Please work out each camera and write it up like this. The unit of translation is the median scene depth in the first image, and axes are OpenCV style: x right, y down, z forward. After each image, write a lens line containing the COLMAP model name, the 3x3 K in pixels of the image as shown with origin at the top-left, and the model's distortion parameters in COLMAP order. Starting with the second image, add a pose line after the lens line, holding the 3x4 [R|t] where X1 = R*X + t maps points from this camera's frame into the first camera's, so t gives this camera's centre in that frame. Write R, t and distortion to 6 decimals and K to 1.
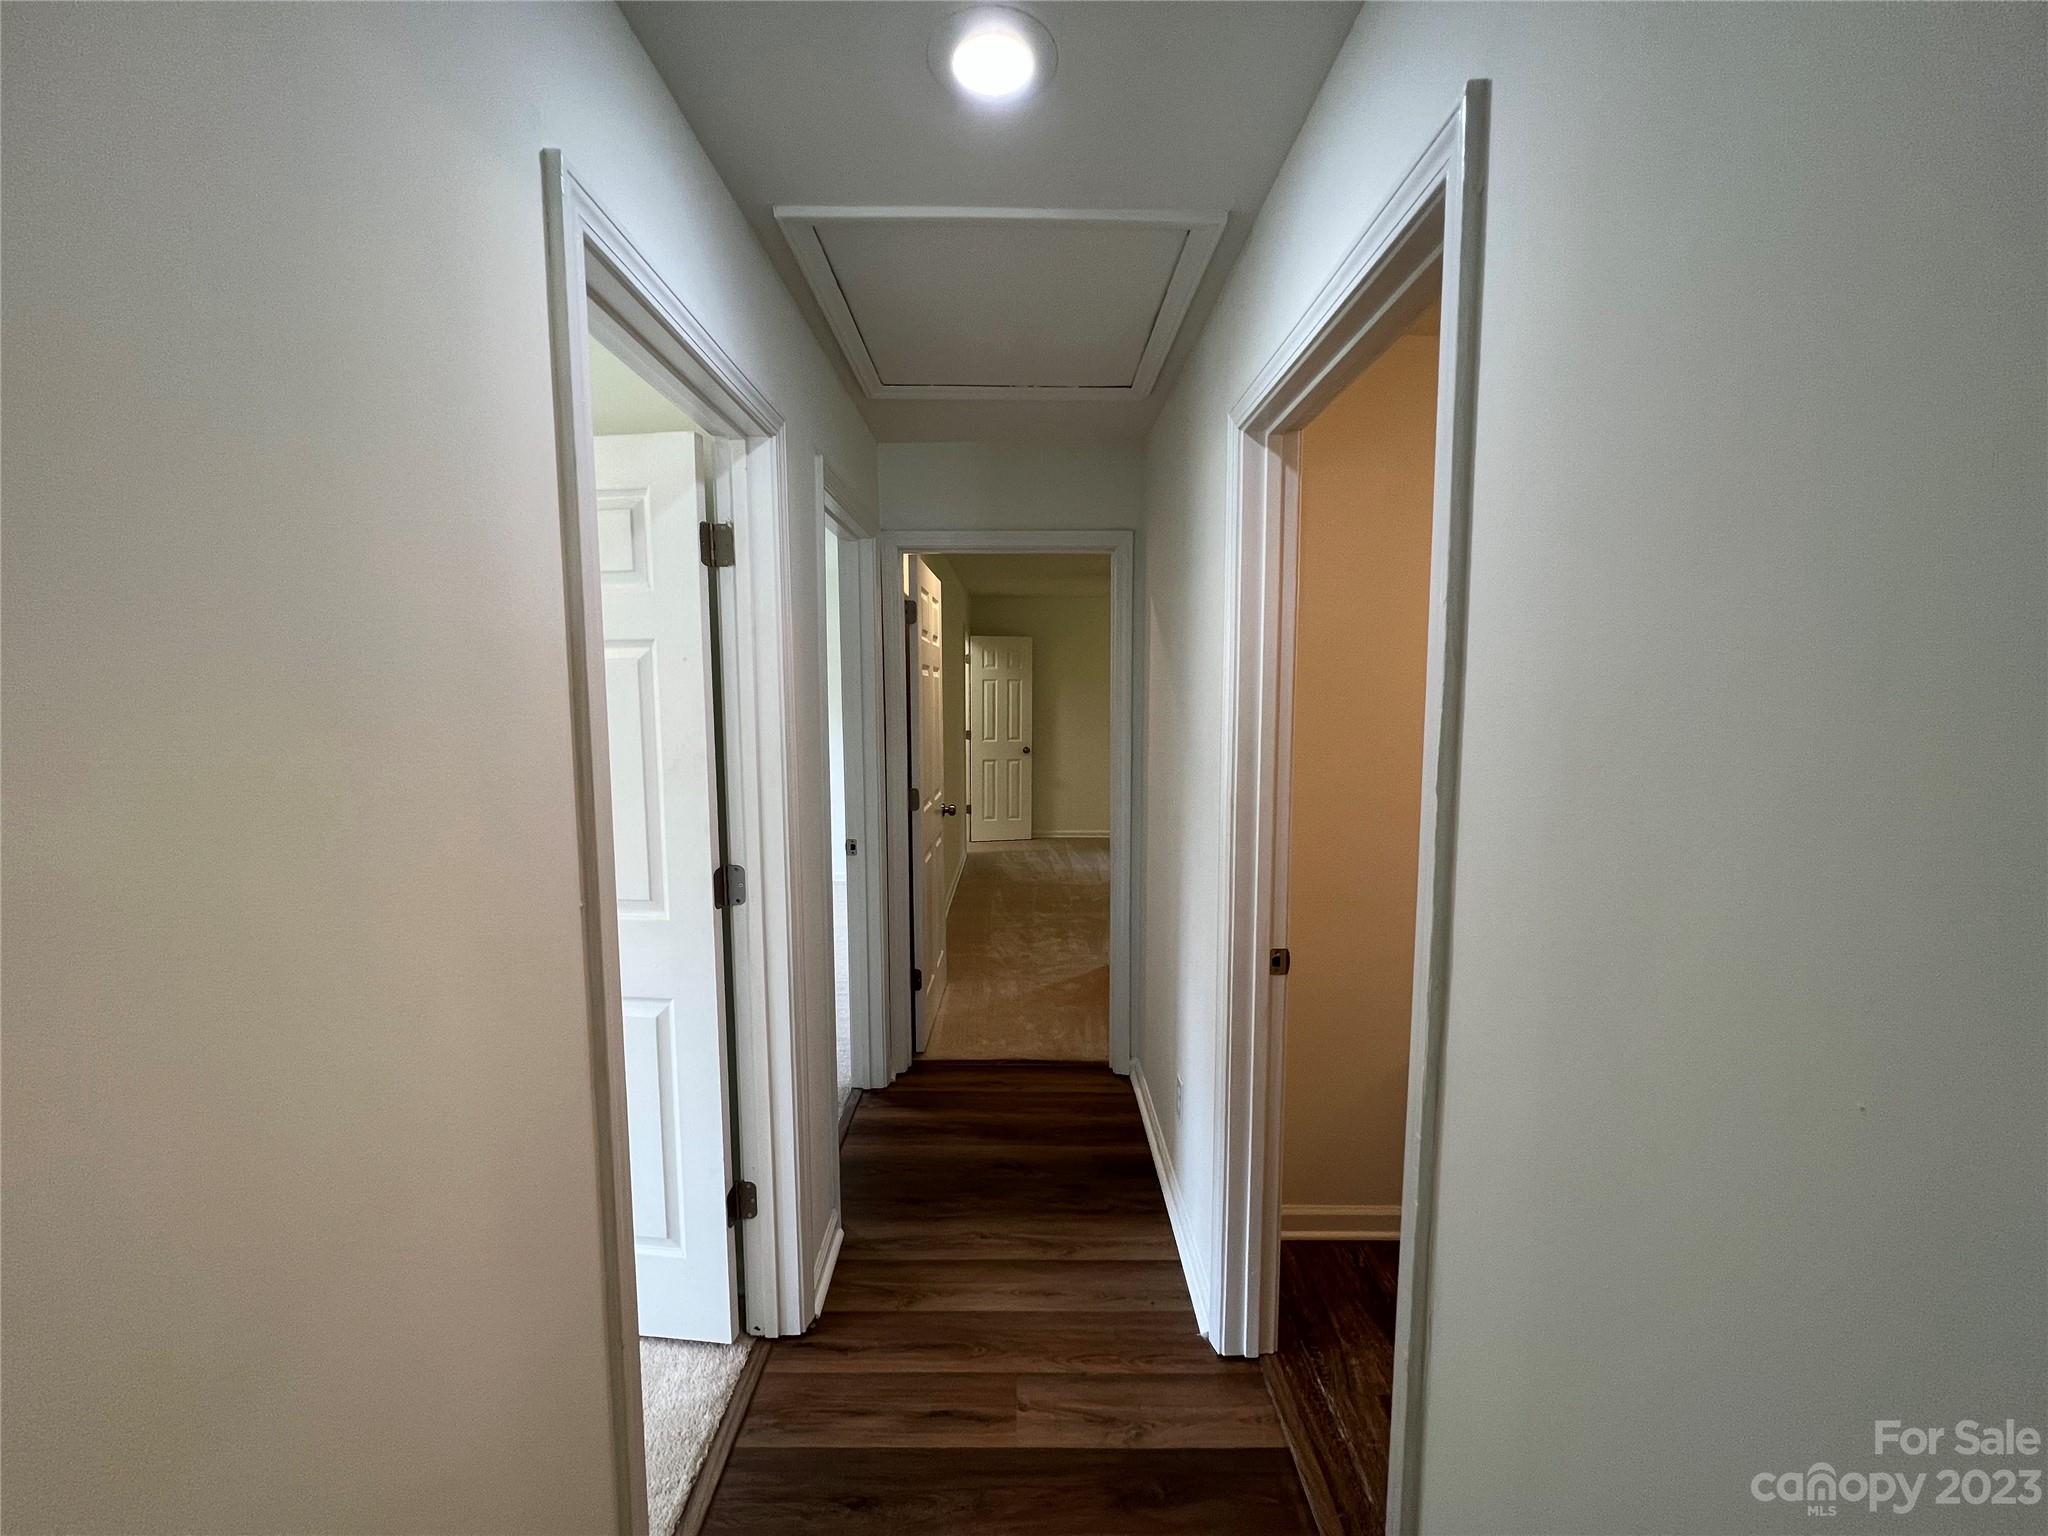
lens RADIAL K [[819.6, 0, 1022.3], [0, 819.6, 763.9], [0, 0, 1]] dist [-0.001575, 0.000786]
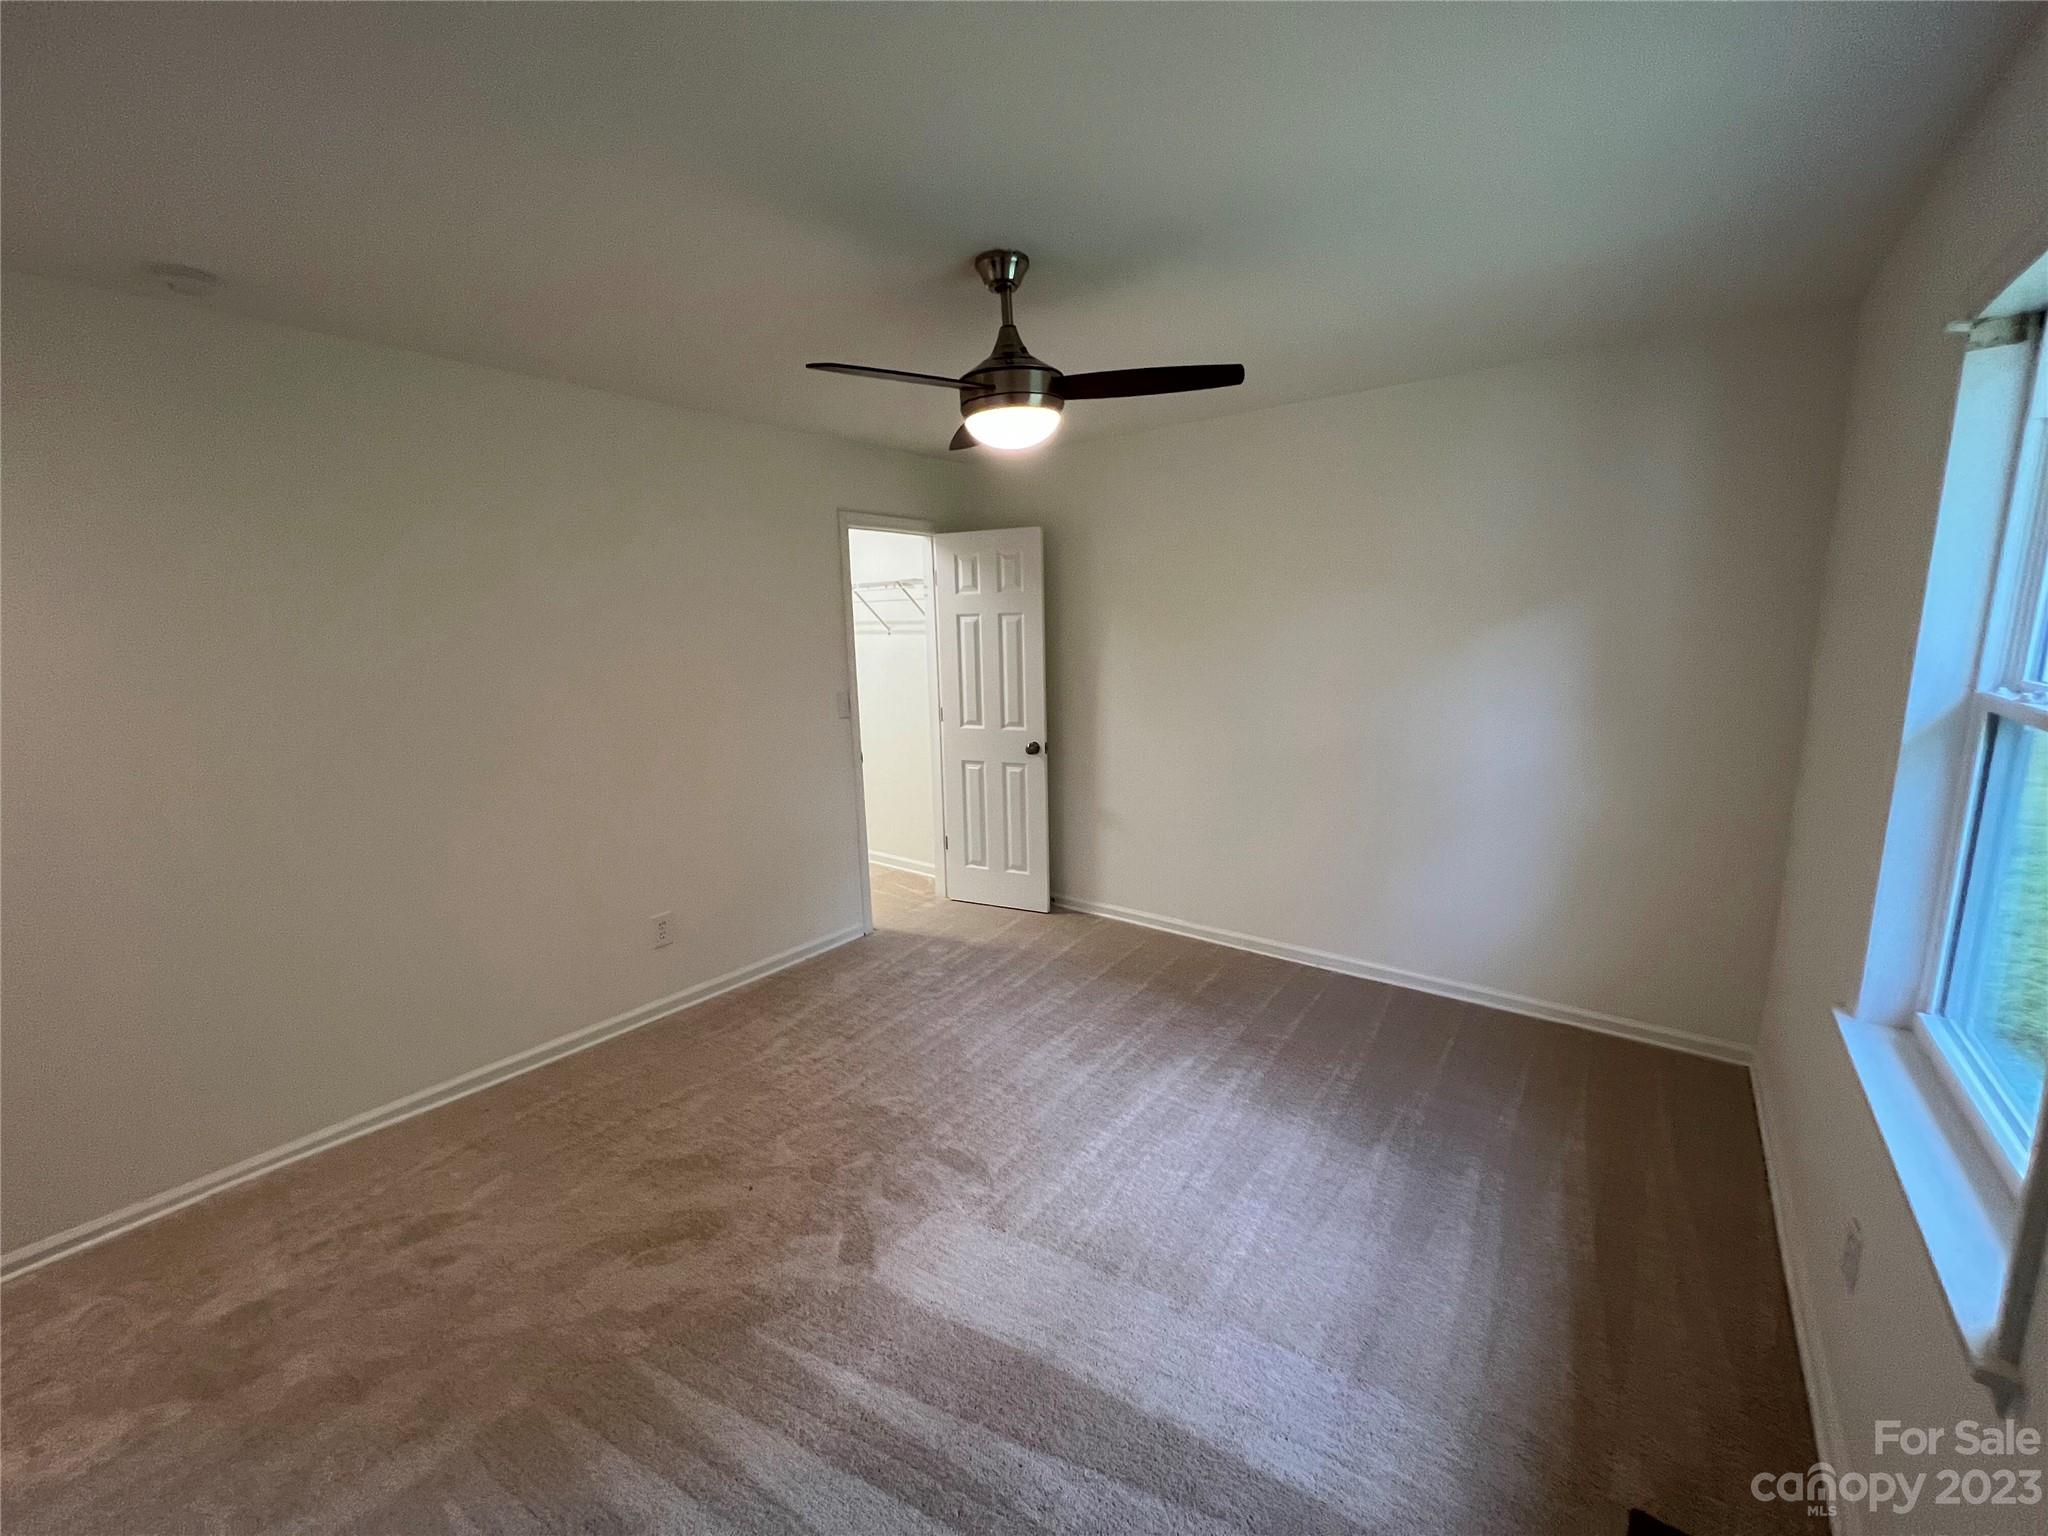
lens RADIAL K [[807.2, 0, 1044.6], [0, 807.2, 761.2], [0, 0, 1]] dist [-0.000280, 0.000173]
pose [[0.809234, 0.085907, -0.581171, 0.323879], [-0.043615, 0.995306, 0.086394, -0.055487], [0.585865, -0.044565, 0.809182, 0.605352]]
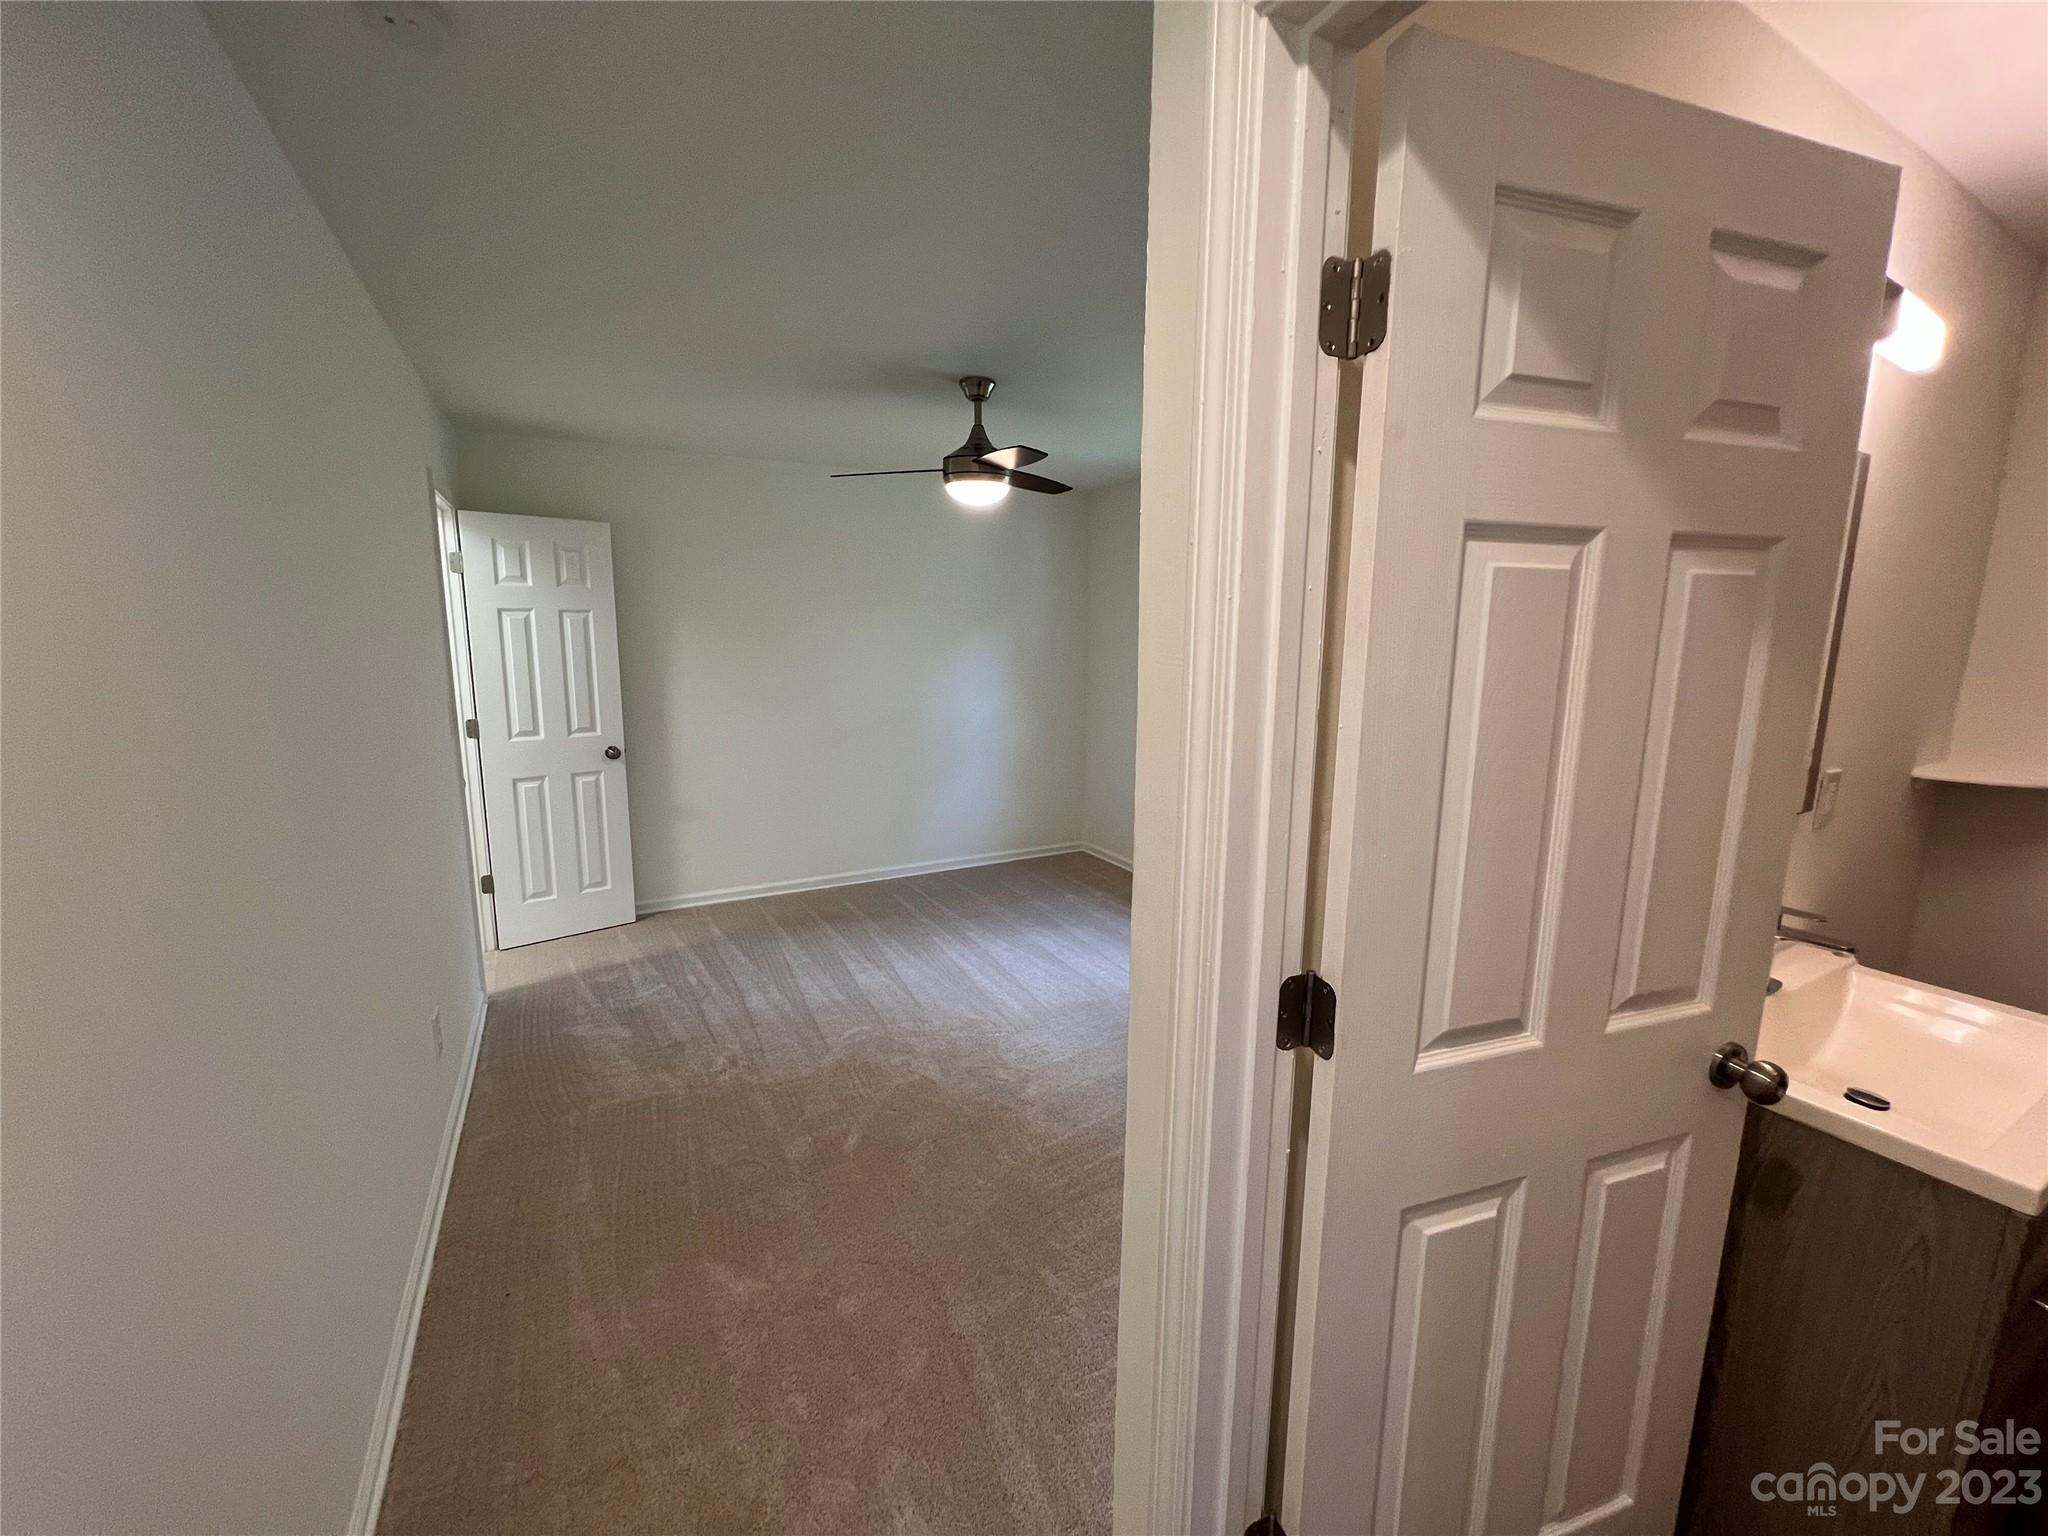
lens RADIAL K [[819.6, 0, 1022.3], [0, 819.6, 763.9], [0, 0, 1]] dist [-0.001575, 0.000786]
pose [[0.878247, -0.069185, 0.473176, -0.013304], [0.035836, 0.996219, 0.079146, -0.042087], [-0.476863, -0.052552, 0.877405, 0.454407]]
